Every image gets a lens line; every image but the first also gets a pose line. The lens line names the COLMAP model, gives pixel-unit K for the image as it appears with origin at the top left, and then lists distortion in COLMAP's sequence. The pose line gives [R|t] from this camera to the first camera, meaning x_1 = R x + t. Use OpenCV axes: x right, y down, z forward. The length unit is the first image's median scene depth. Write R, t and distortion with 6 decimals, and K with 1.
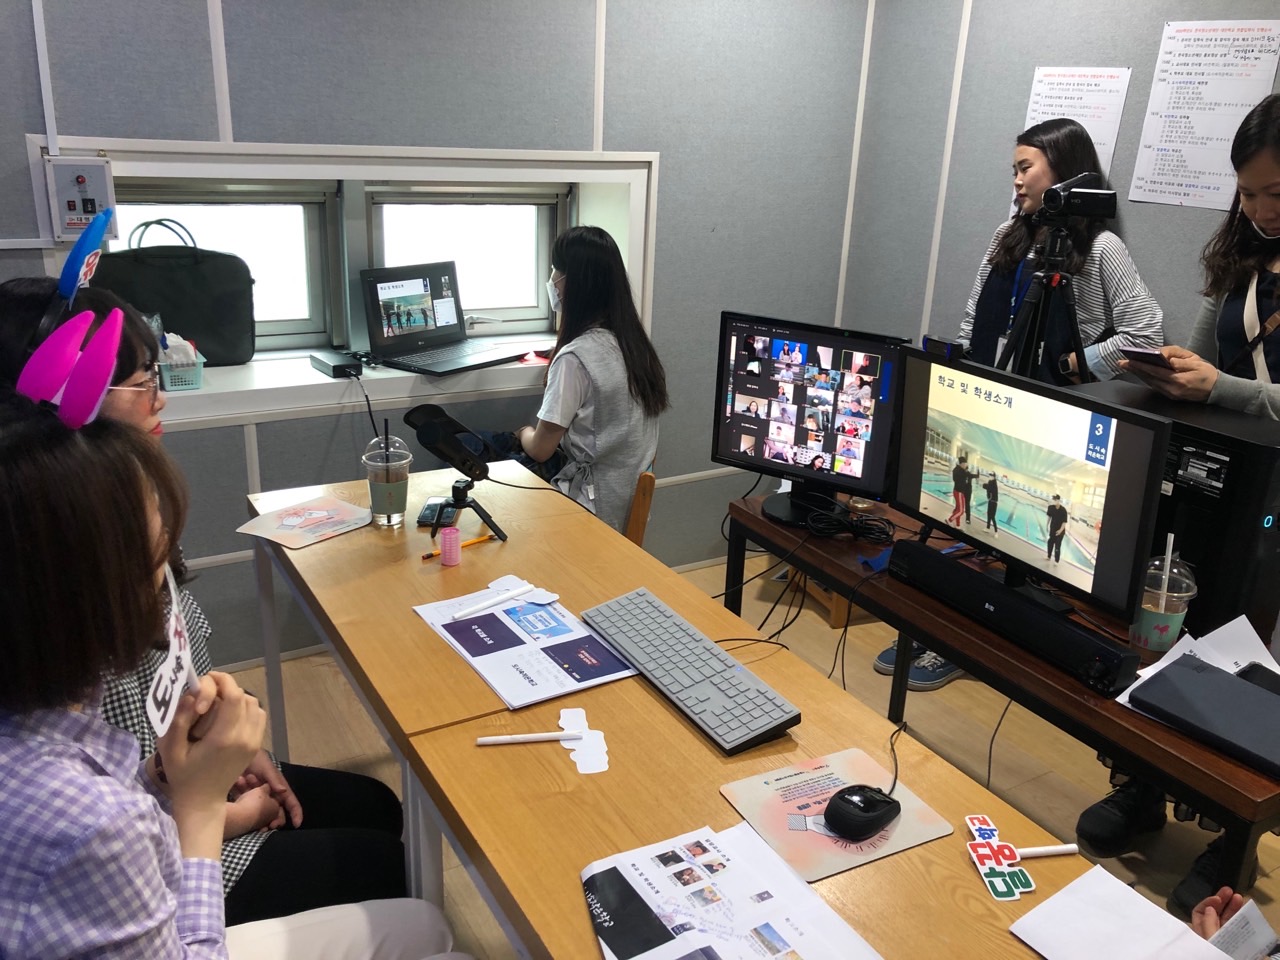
lens RADIAL K [[1028.2, 0, 640.0], [0, 1028.2, 480.0], [0, 0, 1]] dist [0.043019, -0.000953]
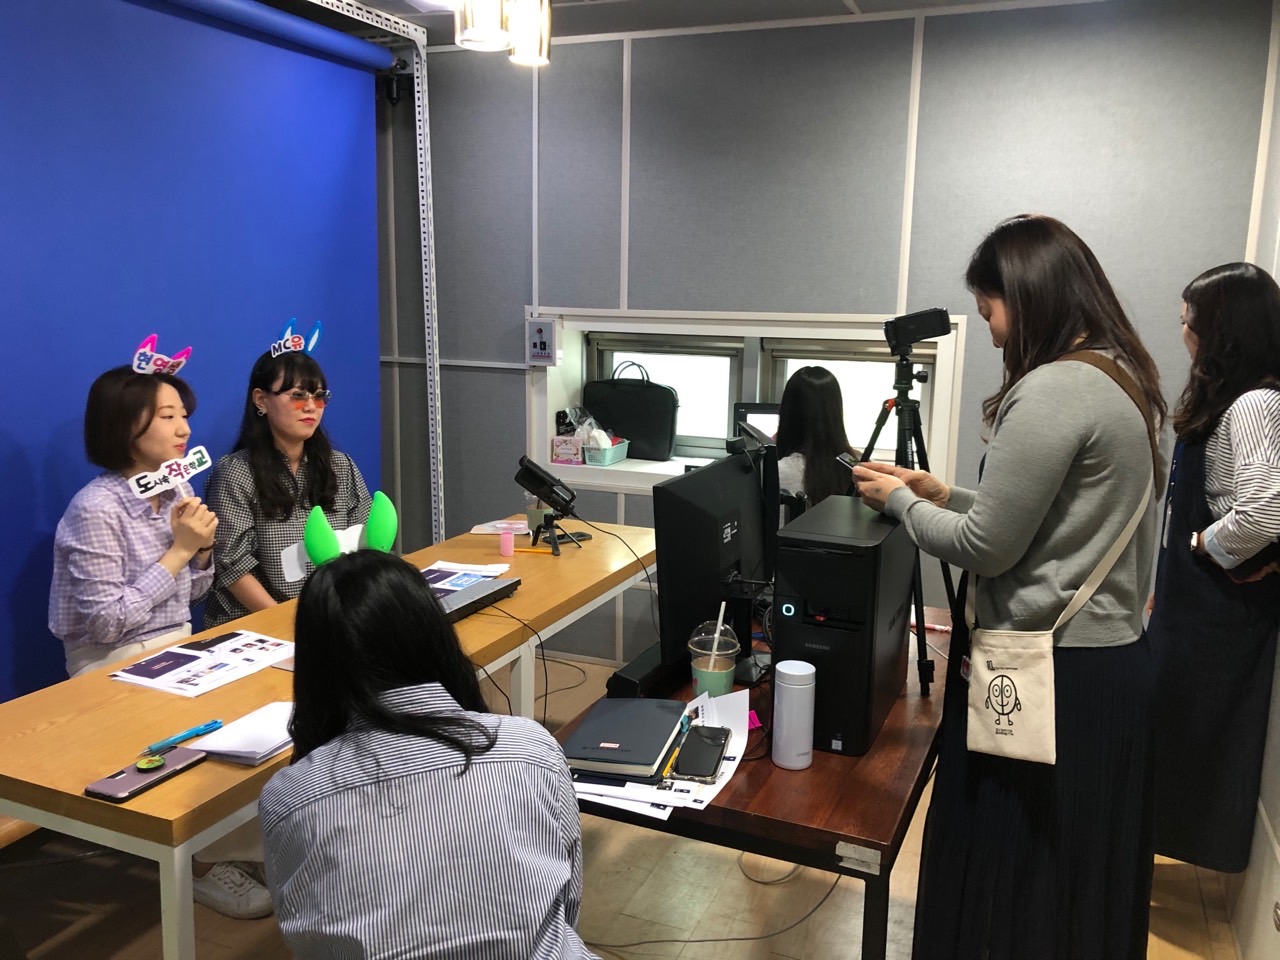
lens RADIAL K [[1052.3, 0, 640.0], [0, 1052.3, 480.0], [0, 0, 1]] dist [-0.003833, -0.004852]
pose [[0.564551, 0.103997, -0.818820, 0.996414], [-0.272190, 0.959995, -0.065739, 0.017704], [0.779227, 0.259988, 0.570274, 0.203590]]
